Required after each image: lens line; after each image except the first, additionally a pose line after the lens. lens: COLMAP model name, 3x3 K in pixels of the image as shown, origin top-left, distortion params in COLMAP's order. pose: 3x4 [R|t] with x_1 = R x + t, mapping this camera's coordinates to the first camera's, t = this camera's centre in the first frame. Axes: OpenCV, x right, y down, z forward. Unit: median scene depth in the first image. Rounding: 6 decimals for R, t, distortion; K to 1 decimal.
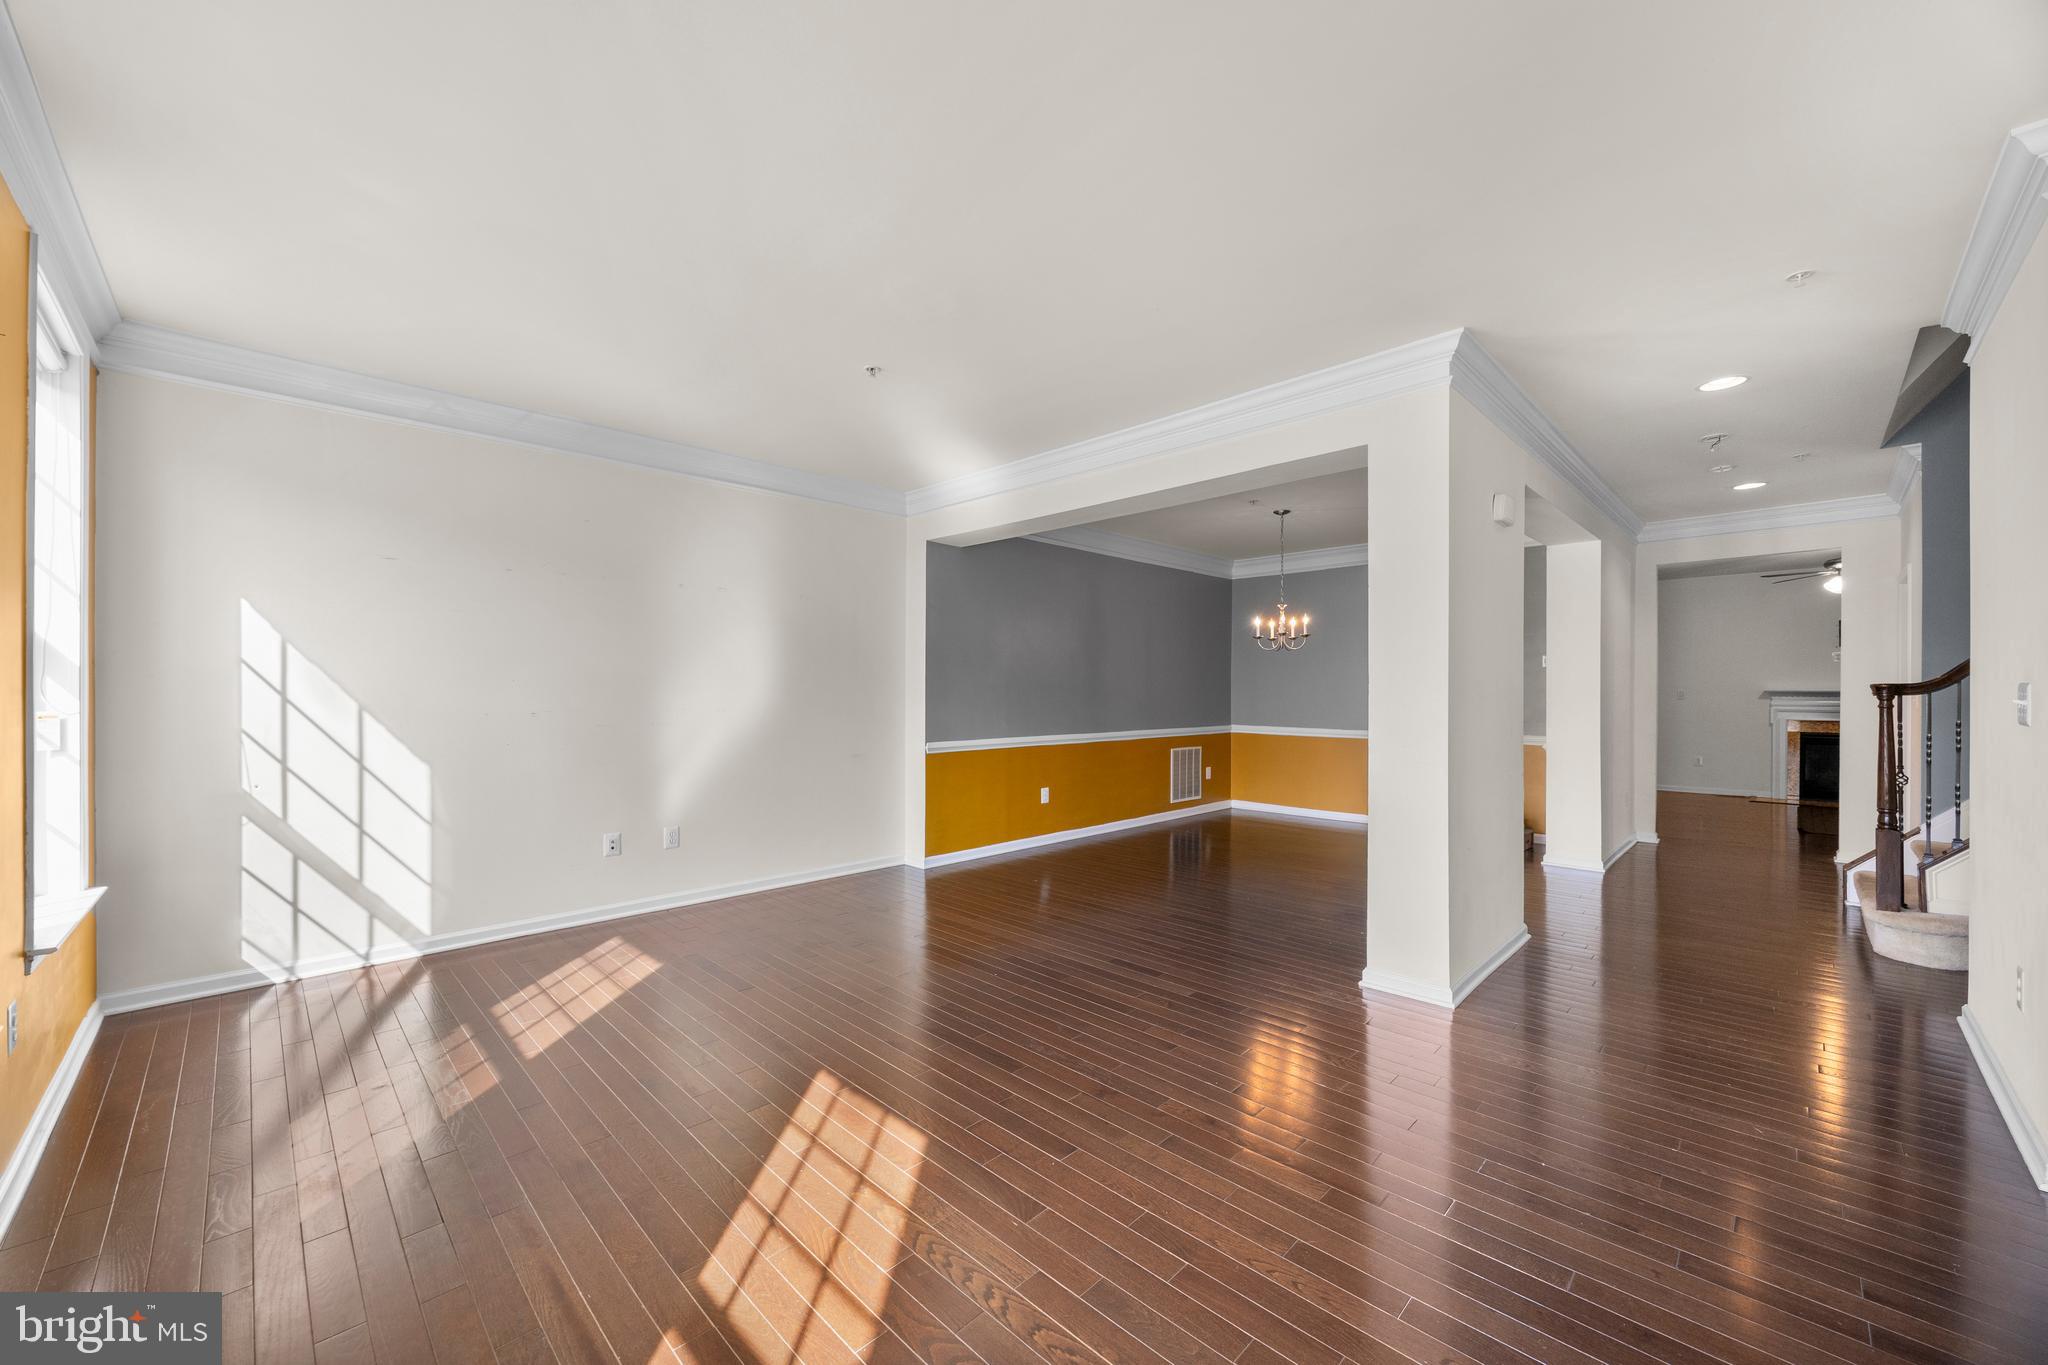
lens RADIAL K [[781.3, 0, 1024.0], [0, 781.3, 682.5], [0, 0, 1]] dist [-0.001545, 0.000046]
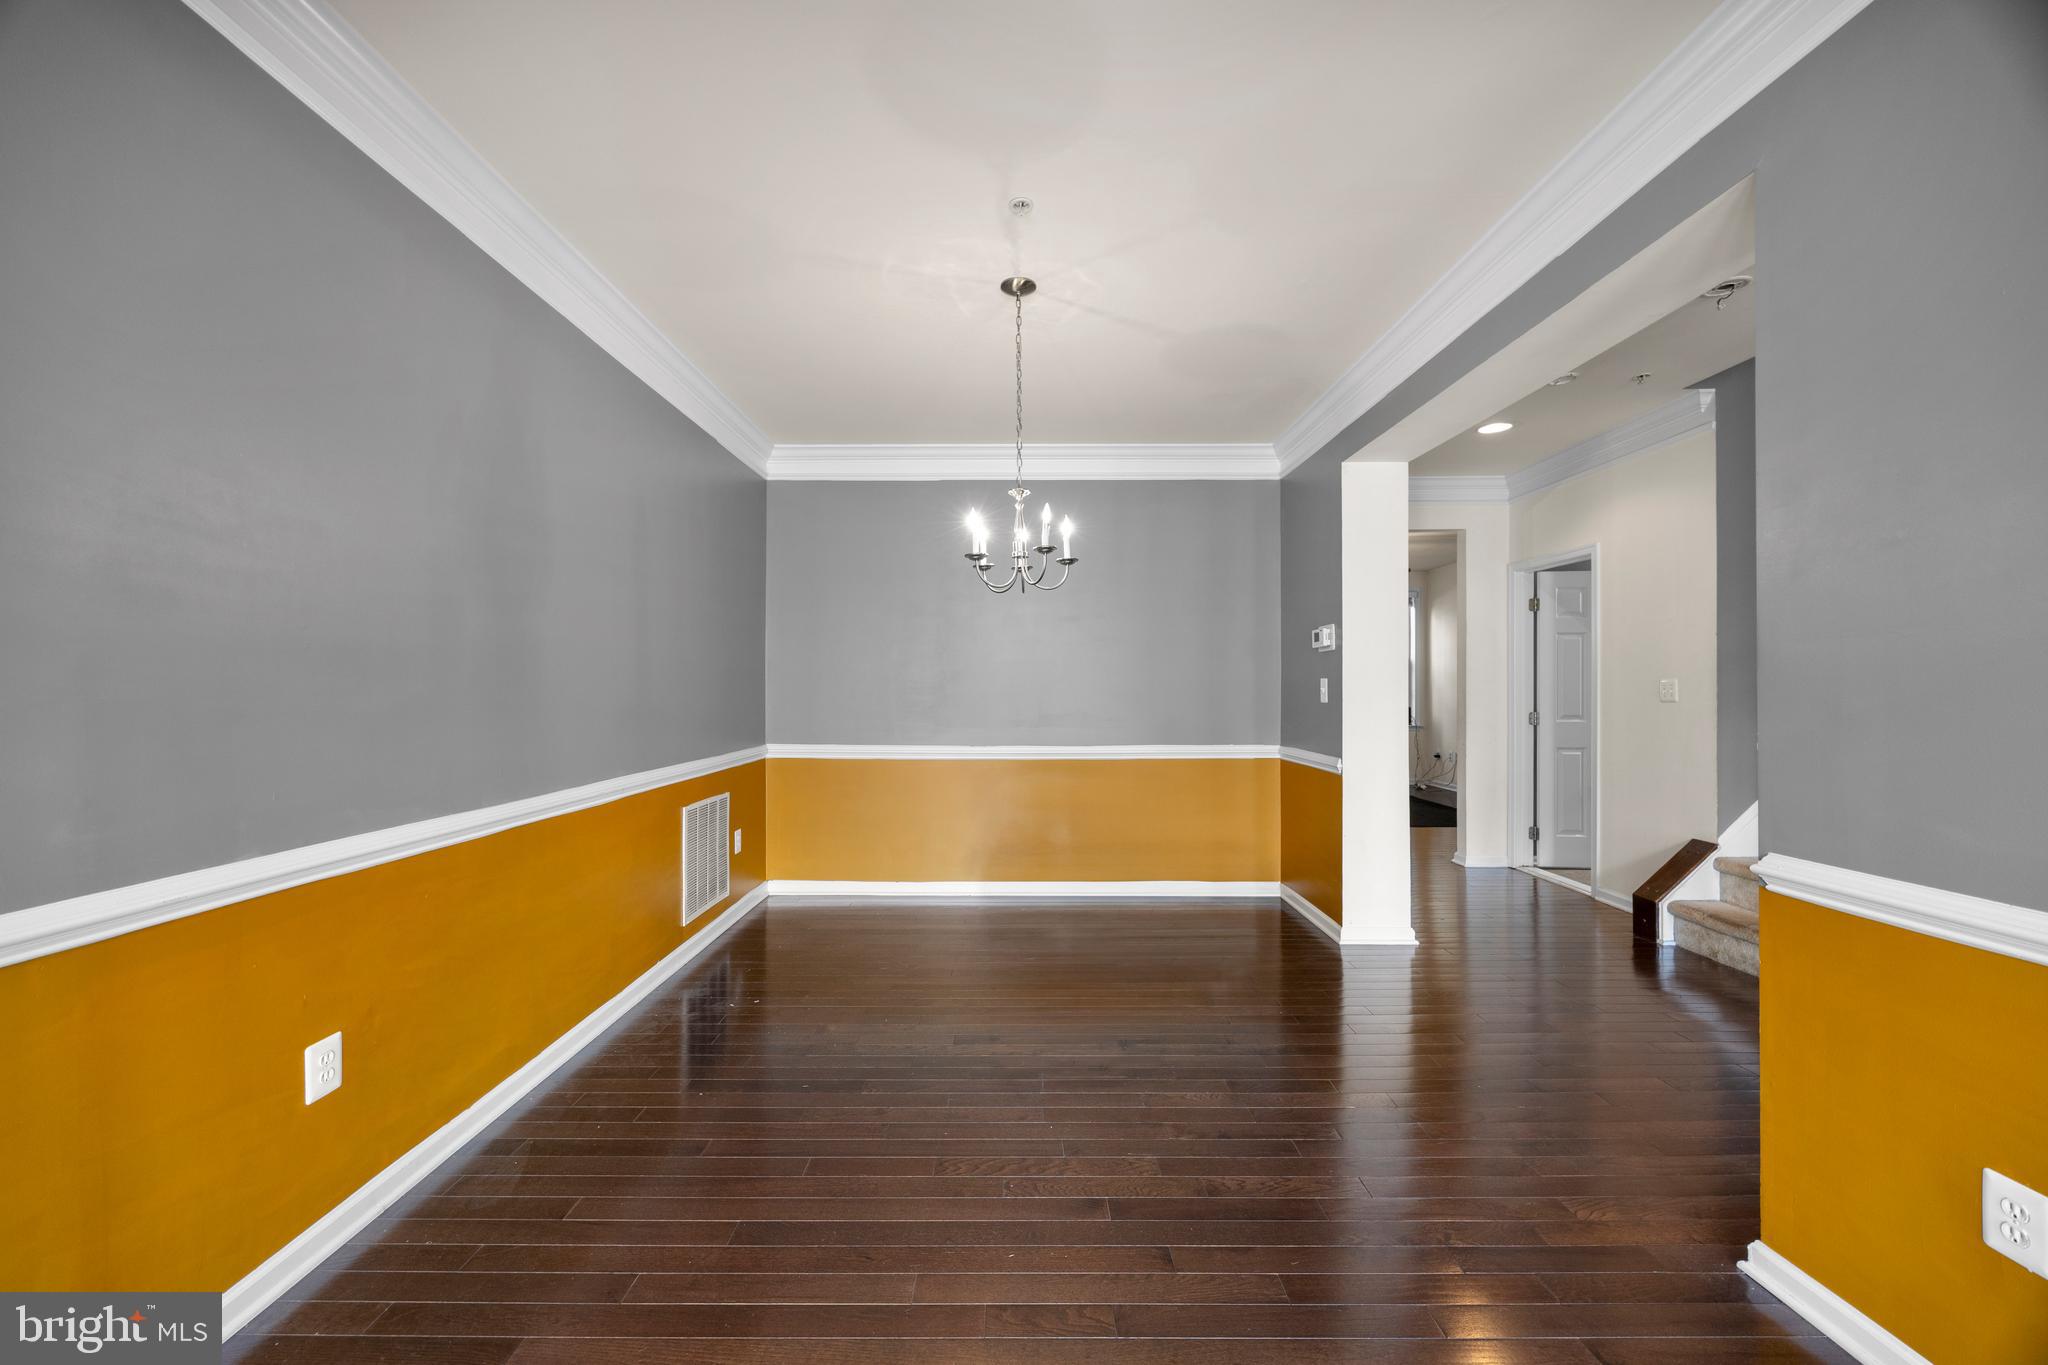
lens RADIAL K [[781.3, 0, 1024.0], [0, 781.3, 682.5], [0, 0, 1]] dist [-0.001545, 0.000046]
pose [[0.709139, -0.000462, 0.705069, 0.006915], [-0.002718, 0.999991, 0.003388, 0.008777], [-0.705064, -0.004319, 0.709131, 0.504645]]
